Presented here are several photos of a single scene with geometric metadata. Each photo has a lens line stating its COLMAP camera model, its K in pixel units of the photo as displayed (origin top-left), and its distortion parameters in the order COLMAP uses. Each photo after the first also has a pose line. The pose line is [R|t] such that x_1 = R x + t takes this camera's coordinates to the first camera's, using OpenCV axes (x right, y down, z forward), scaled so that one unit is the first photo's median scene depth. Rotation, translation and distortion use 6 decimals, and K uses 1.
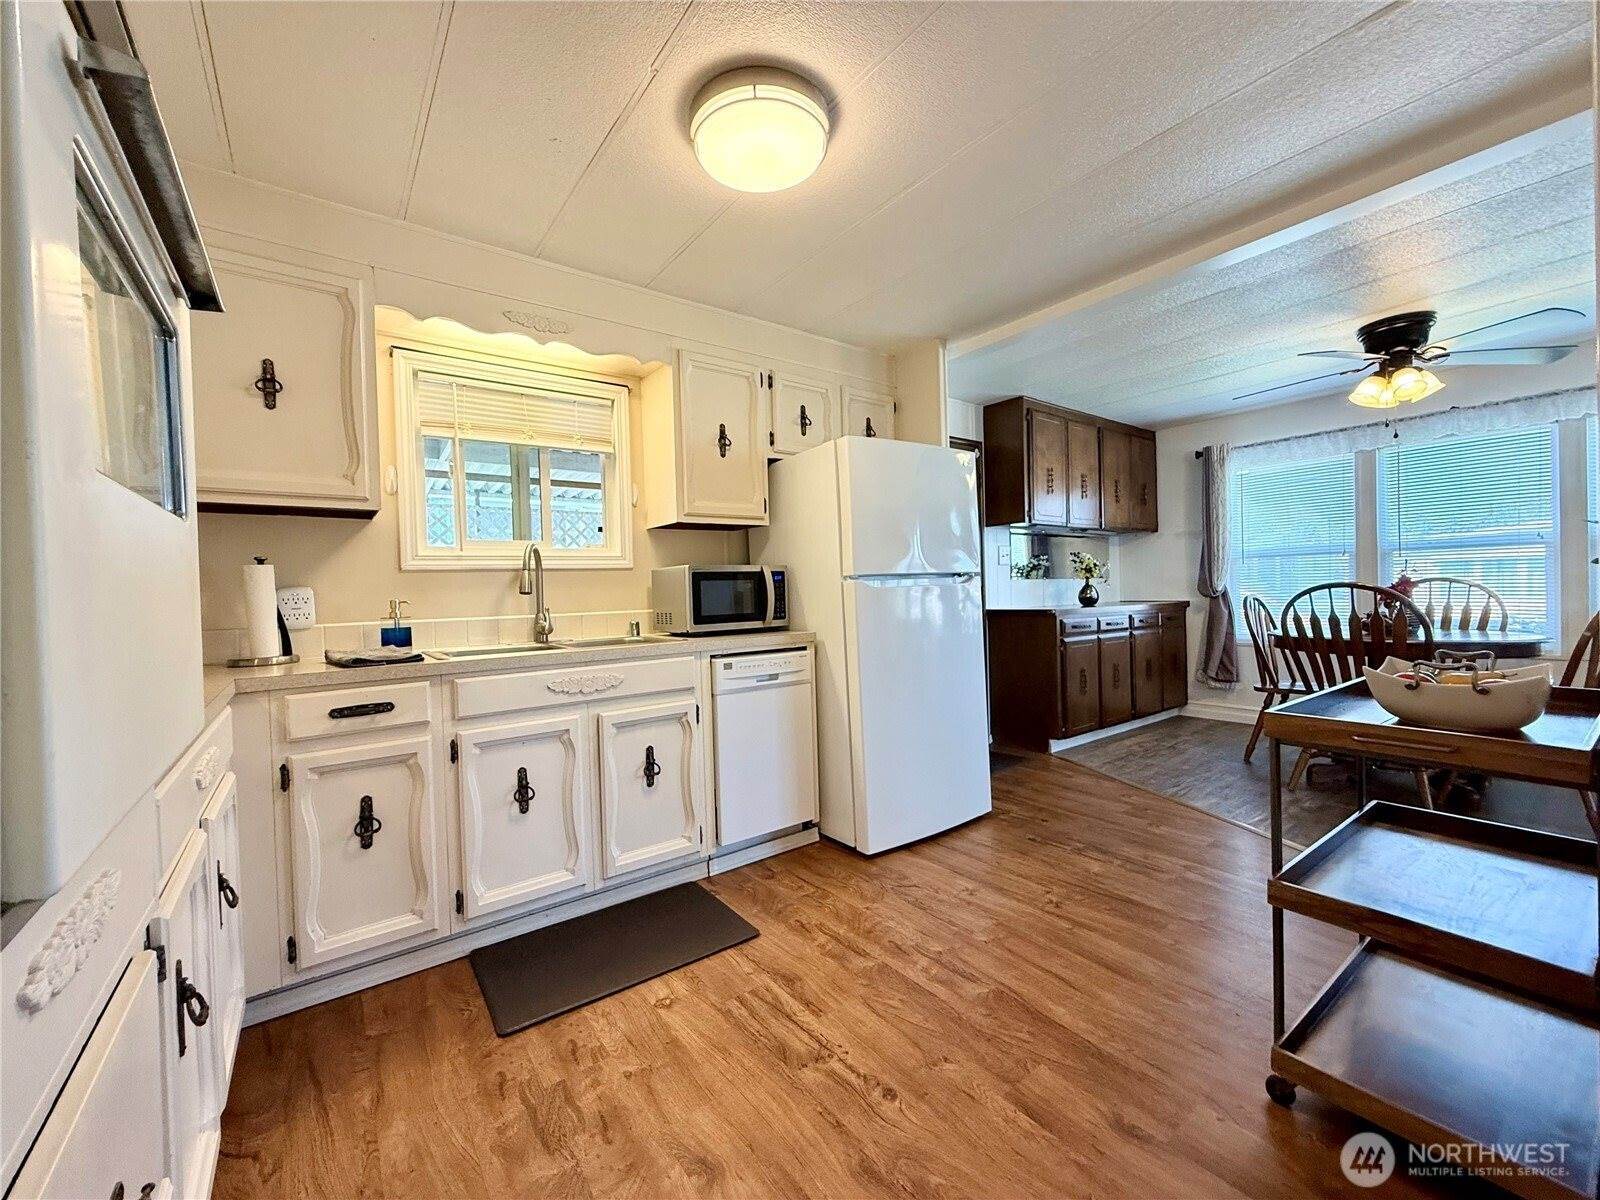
lens RADIAL K [[641.2, 0, 794.7], [0, 641.2, 600.3], [0, 0, 1]] dist [-0.008742, -0.000048]
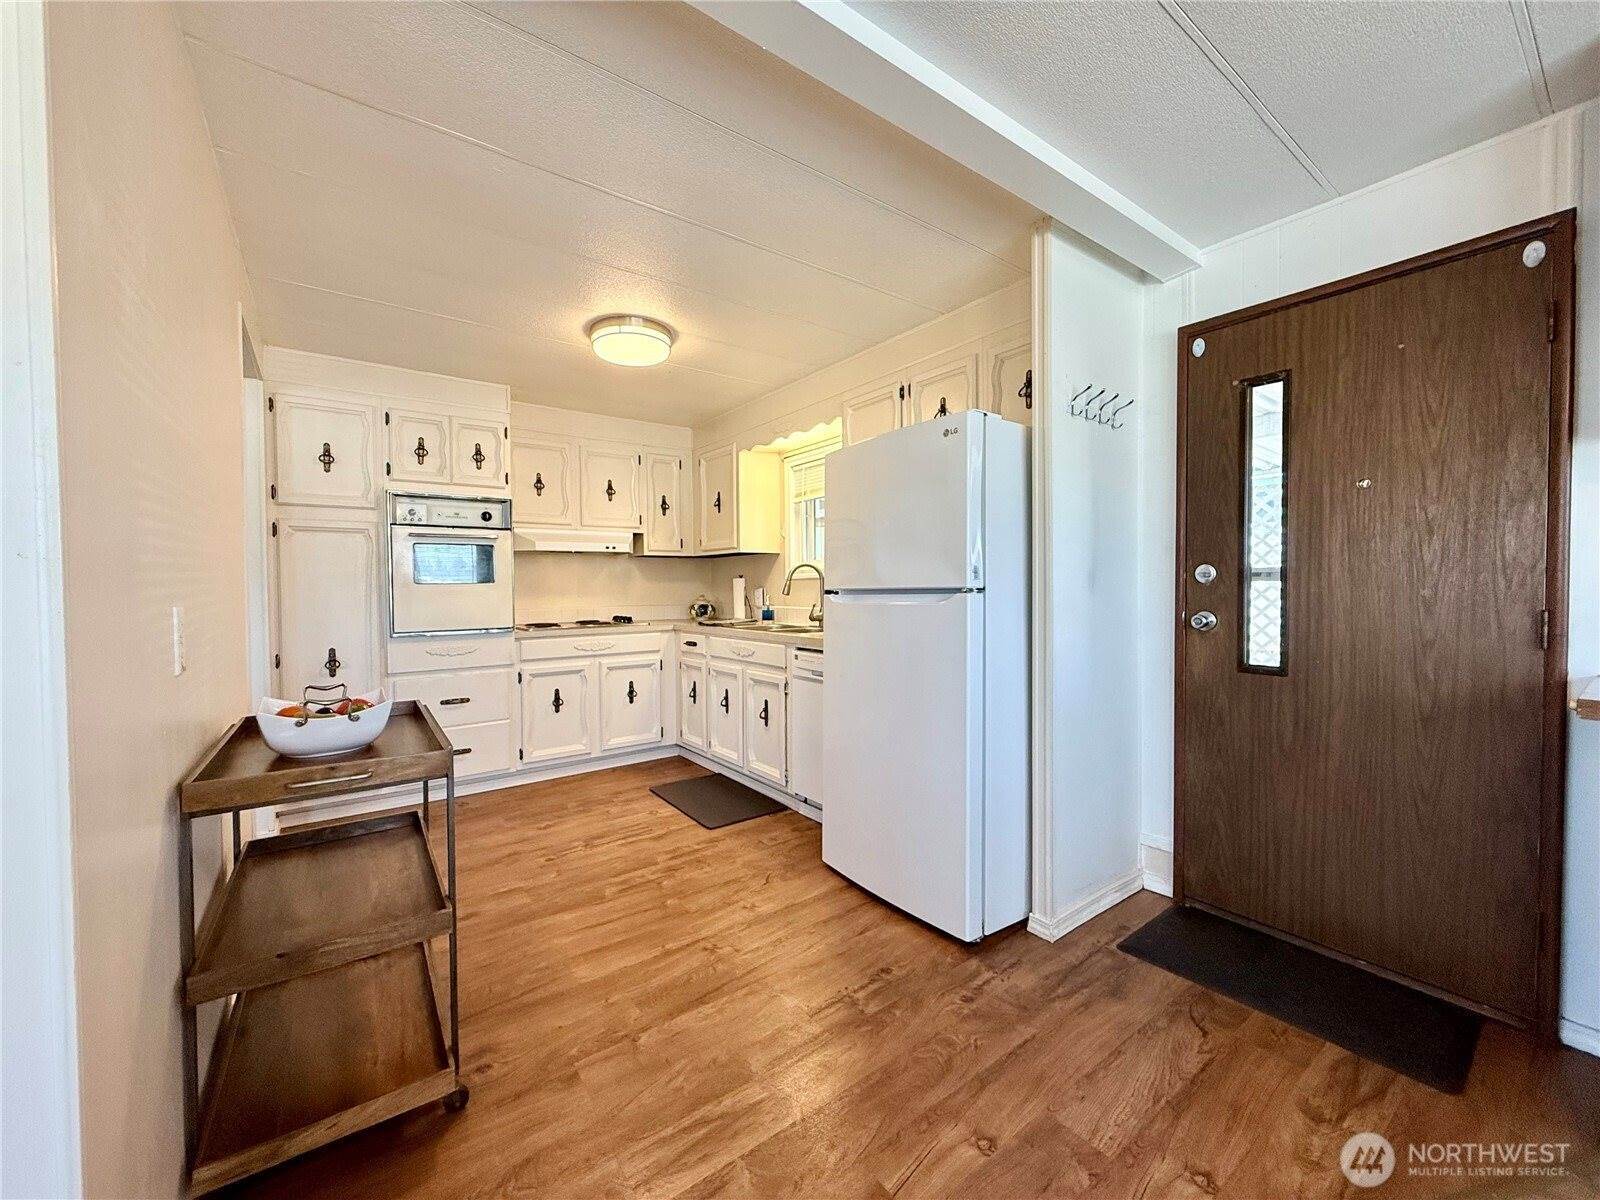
lens RADIAL K [[641.2, 0, 798.2], [0, 641.2, 604.3], [0, 0, 1]] dist [-0.008742, -0.000048]
pose [[-0.011989, 0.054329, -0.998451, 1.382194], [-0.010553, 0.998460, 0.054457, -0.086310], [0.999872, 0.011190, -0.011397, 1.190329]]
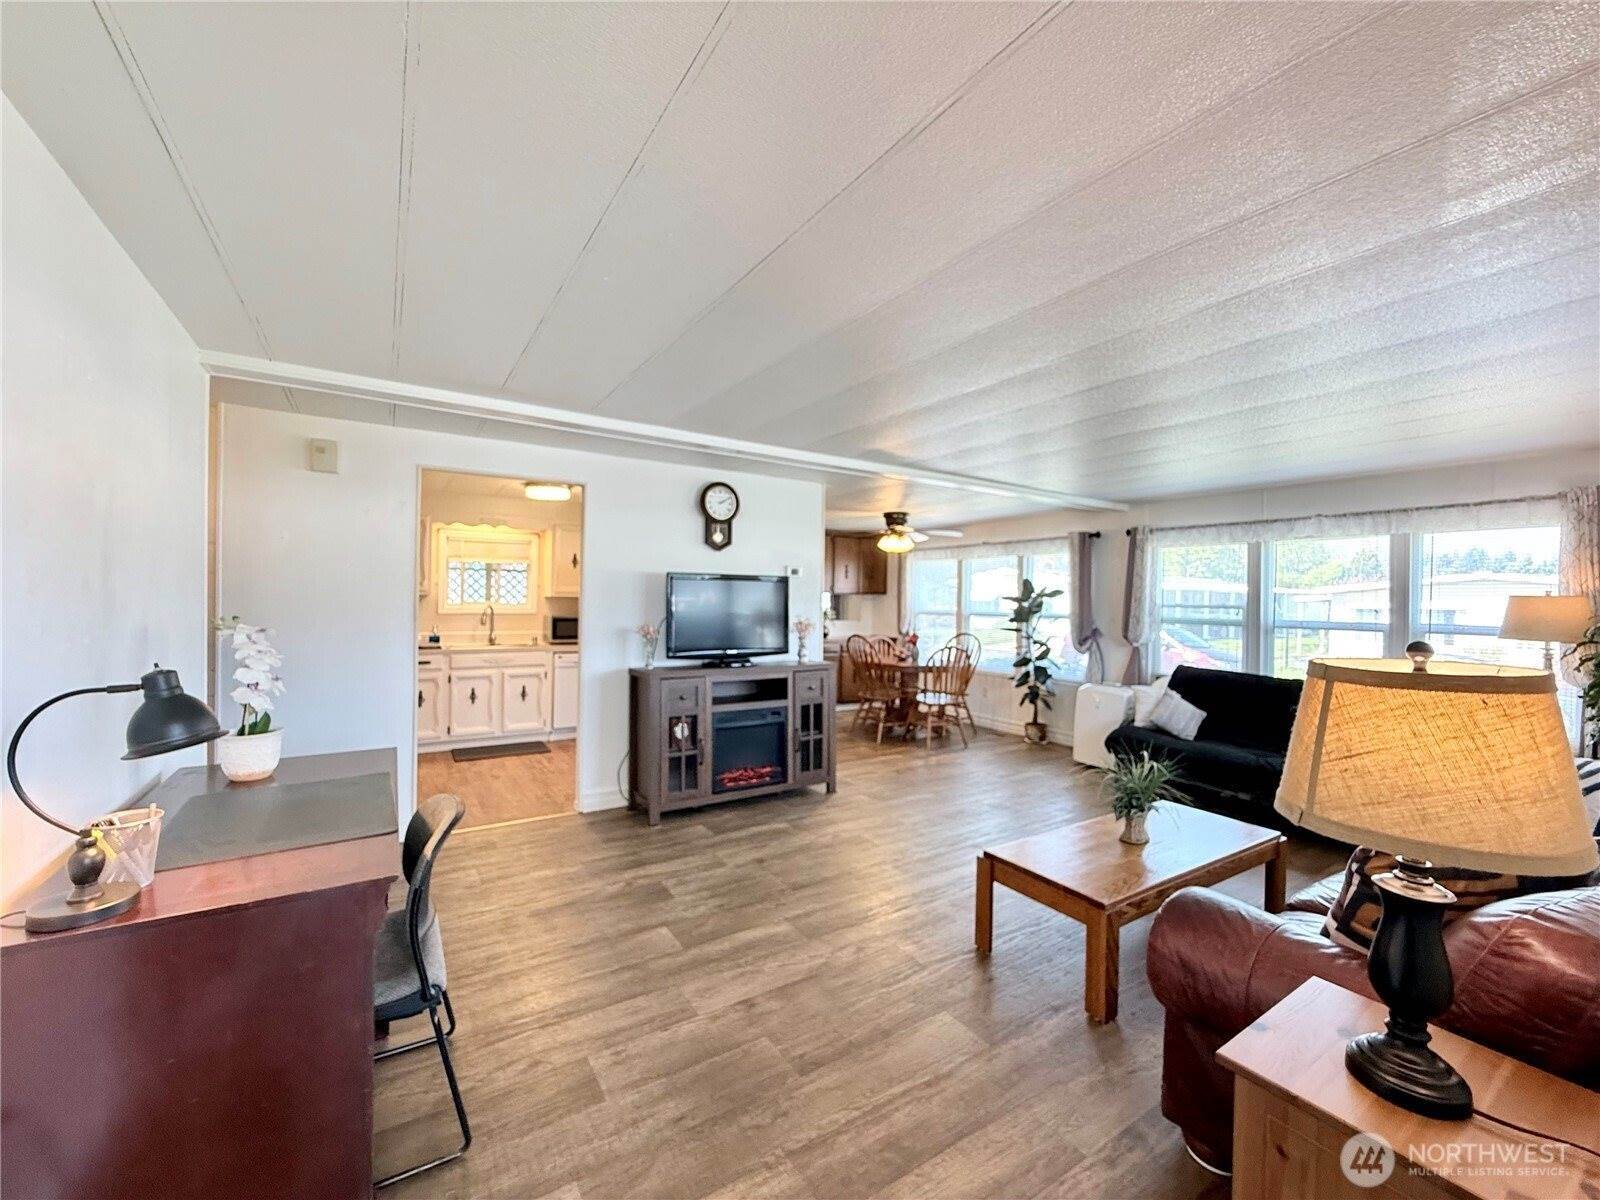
lens RADIAL K [[641.2, 0, 797.0], [0, 641.2, 602.8], [0, 0, 1]] dist [-0.008742, -0.000048]
pose [[0.996735, 0.047076, -0.065596, 1.159625], [-0.047801, 0.998811, -0.009524, -0.155955], [0.065069, 0.012628, 0.997801, -1.724014]]
